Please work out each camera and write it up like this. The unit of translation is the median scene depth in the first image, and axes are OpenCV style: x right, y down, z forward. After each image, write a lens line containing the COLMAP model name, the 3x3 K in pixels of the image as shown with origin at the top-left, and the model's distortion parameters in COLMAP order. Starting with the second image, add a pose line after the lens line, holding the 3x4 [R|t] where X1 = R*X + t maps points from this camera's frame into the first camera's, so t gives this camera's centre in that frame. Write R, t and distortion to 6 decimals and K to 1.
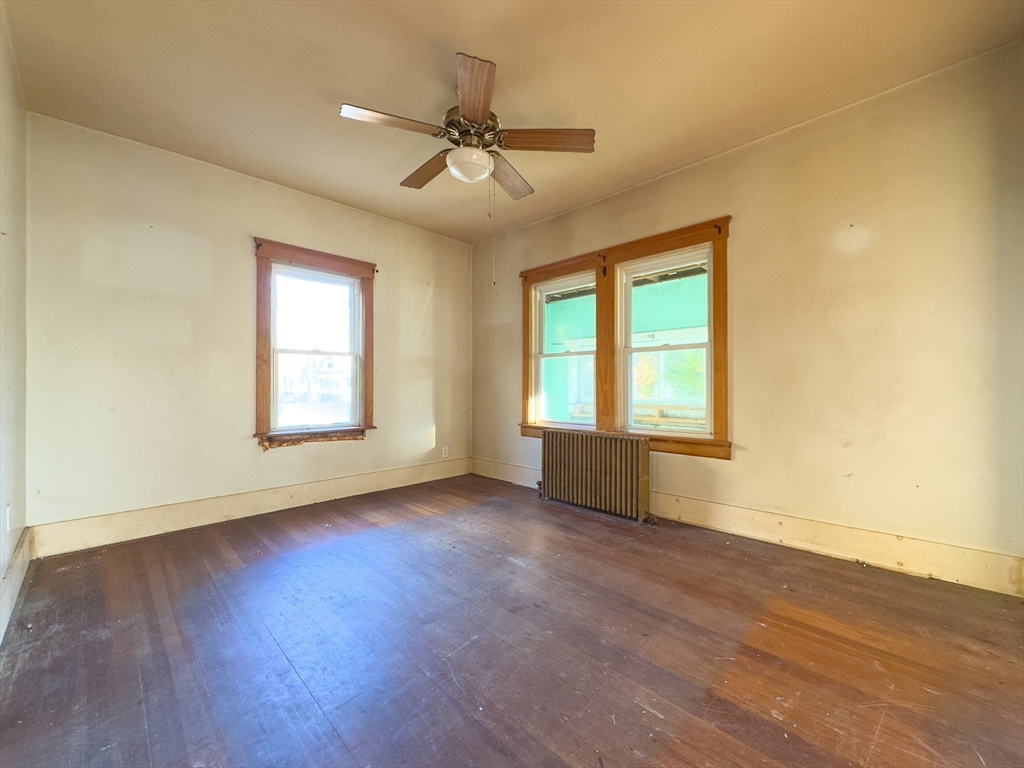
lens RADIAL K [[416.2, 0, 516.4], [0, 416.2, 385.2], [0, 0, 1]] dist [-0.003323, 0.000932]
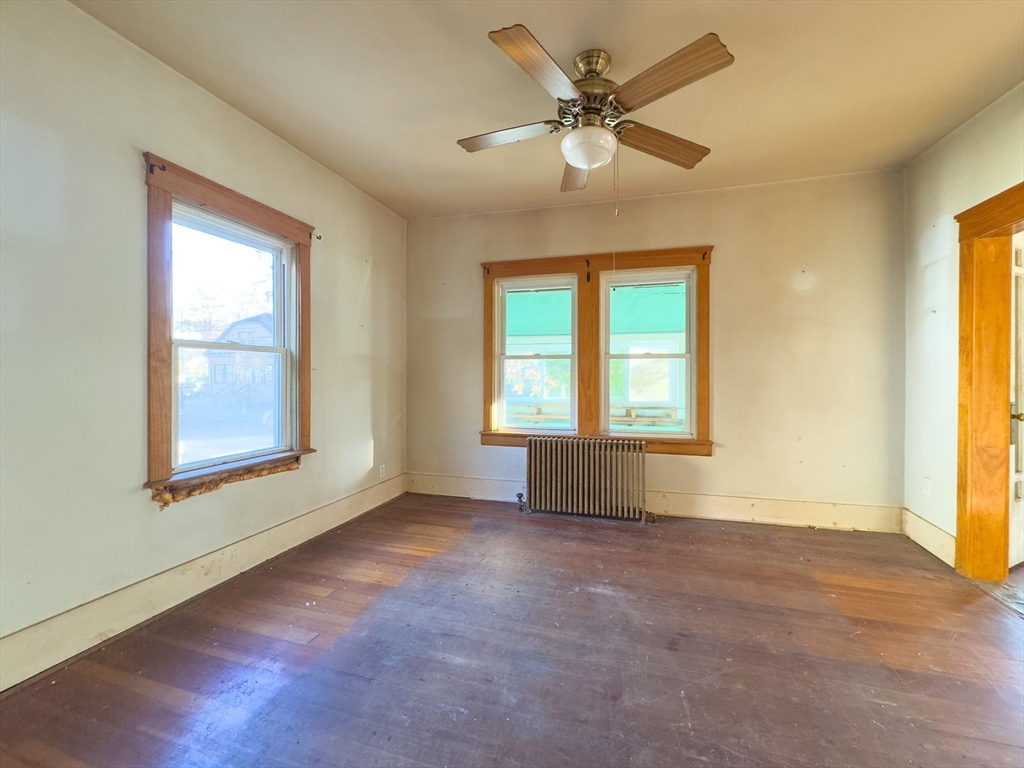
lens RADIAL K [[416.2, 0, 539.2], [0, 416.2, 379.3], [0, 0, 1]] dist [-0.003323, 0.000932]
pose [[0.870302, -0.000310, 0.492518, -0.421922], [-0.005707, 0.999926, 0.010714, -0.040287], [-0.492485, -0.012135, 0.870236, 0.199025]]
